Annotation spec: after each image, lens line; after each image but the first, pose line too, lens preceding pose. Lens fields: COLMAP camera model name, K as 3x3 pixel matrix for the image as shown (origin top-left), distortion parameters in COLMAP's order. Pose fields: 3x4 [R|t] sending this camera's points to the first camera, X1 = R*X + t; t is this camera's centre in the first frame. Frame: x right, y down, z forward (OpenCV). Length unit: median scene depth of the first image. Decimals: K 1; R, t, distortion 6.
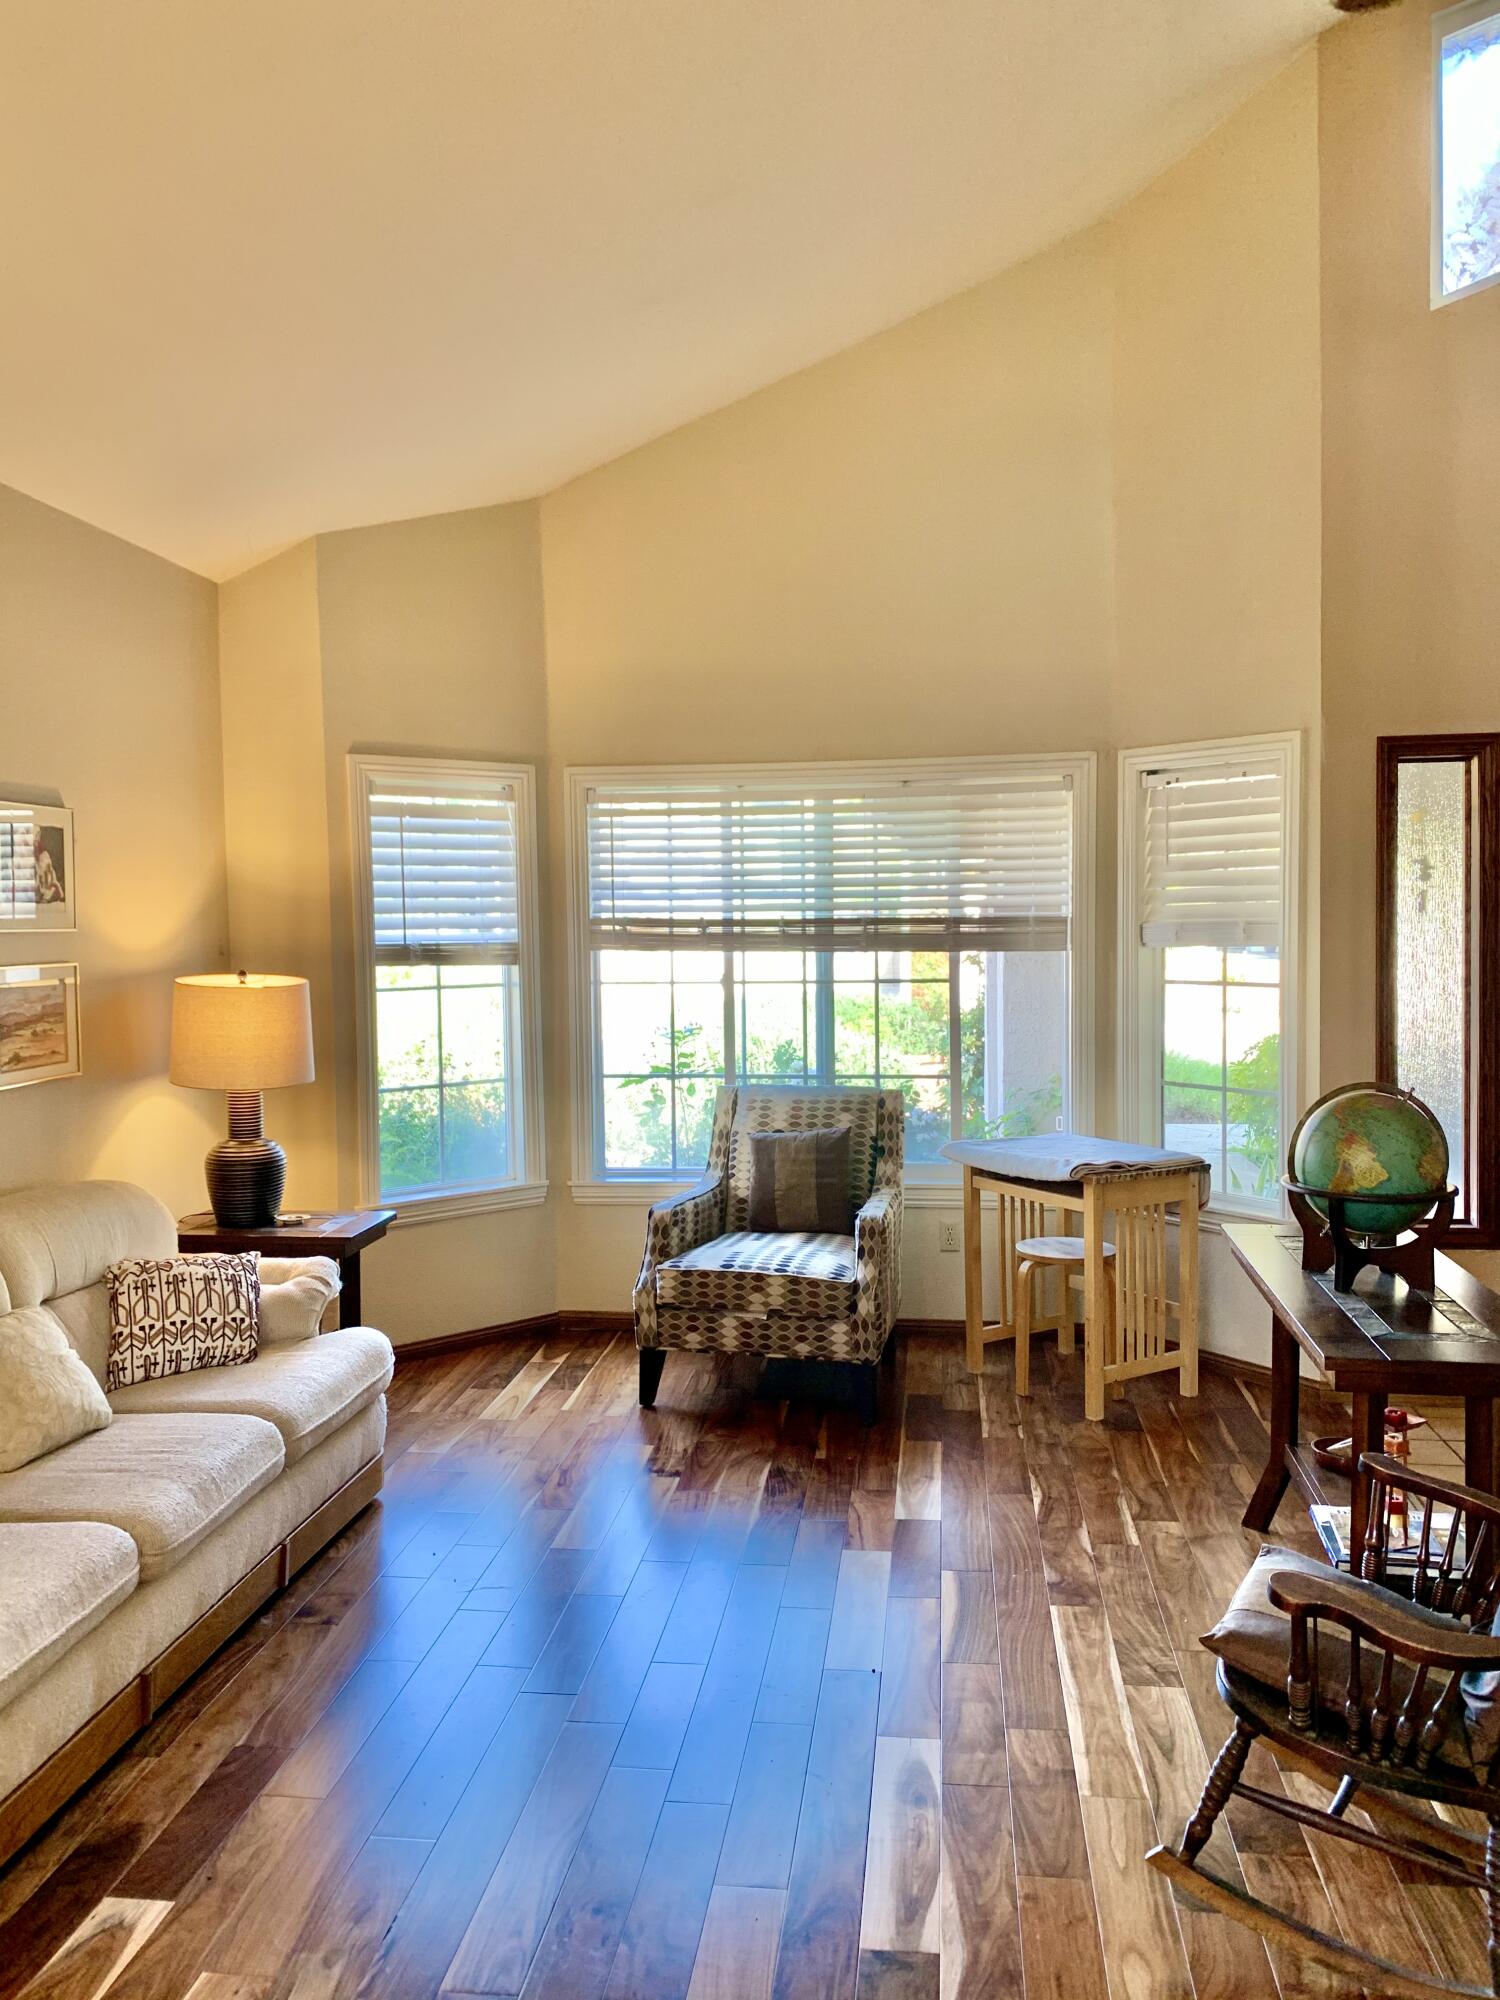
lens RADIAL K [[1518.5, 0, 751.8], [0, 1518.5, 984.2], [0, 0, 1]] dist [0.129857, -0.313757]
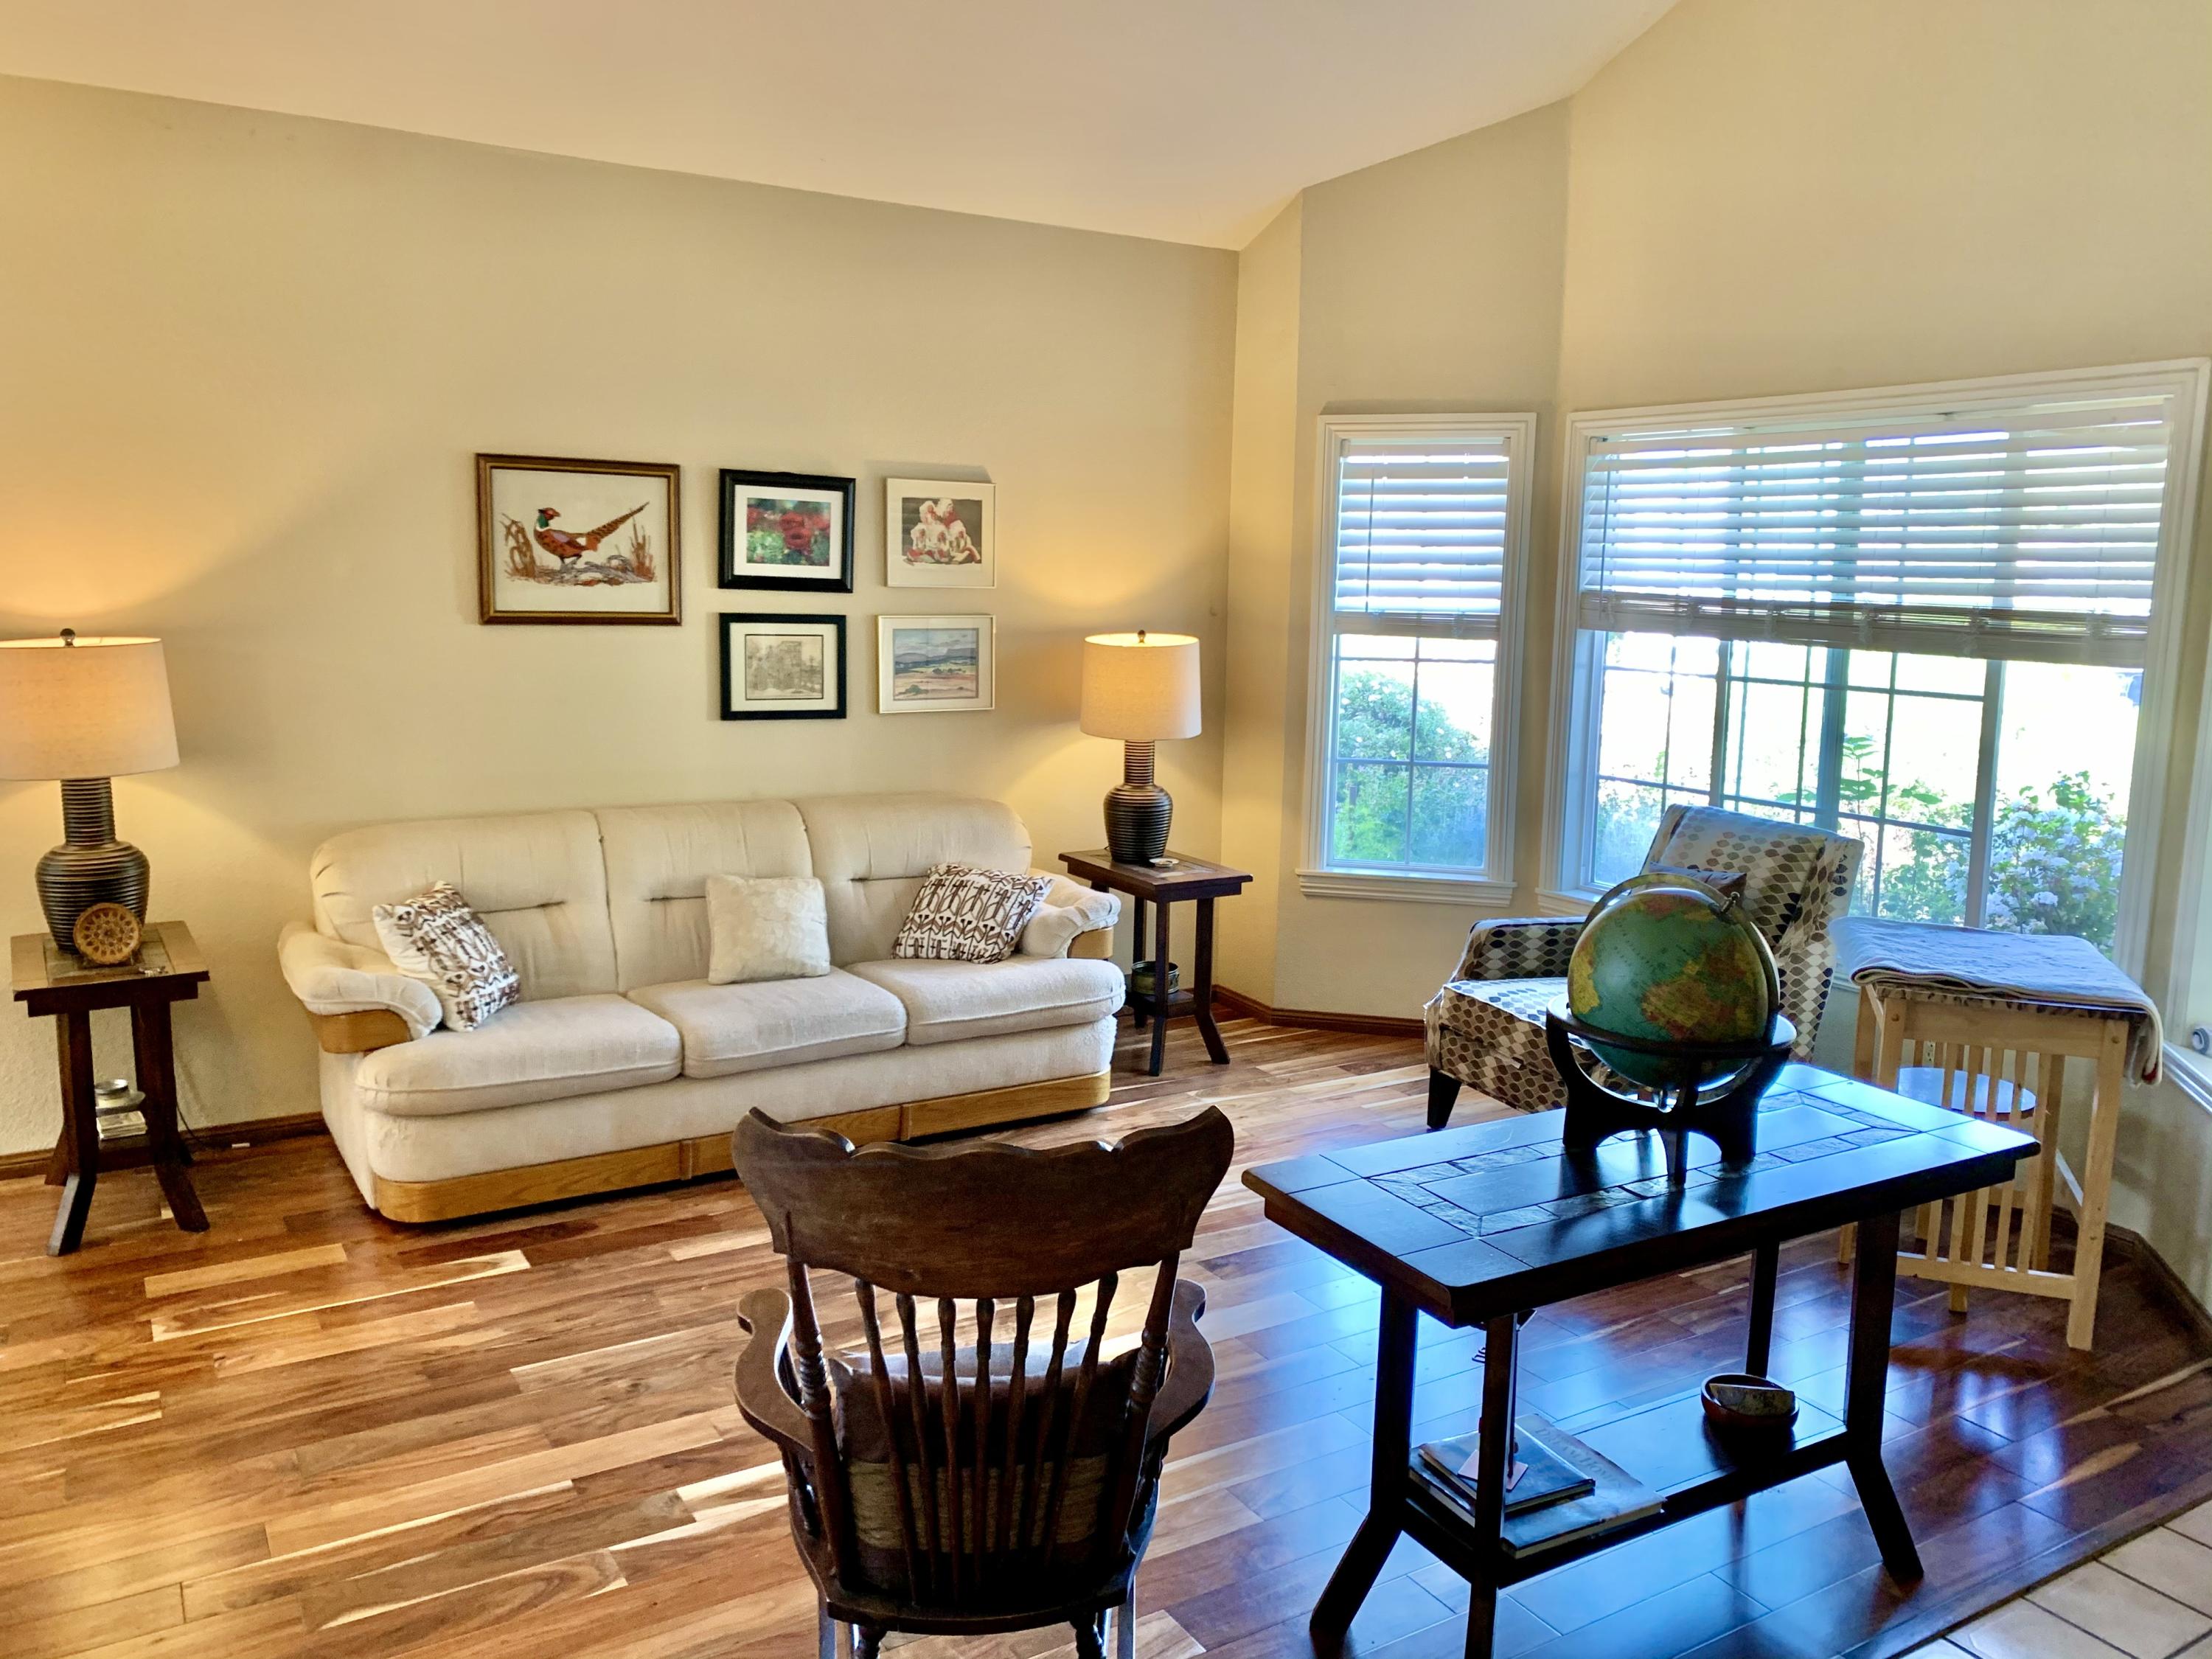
lens RADIAL K [[1699.8, 0, 1106.0], [0, 1699.8, 829.5], [0, 0, 1]] dist [0.050741, -0.049098]
pose [[0.612482, 0.146298, -0.776829, 0.532985], [-0.058634, 0.988425, 0.139918, -0.031712], [0.788307, -0.040149, 0.613971, 0.204089]]
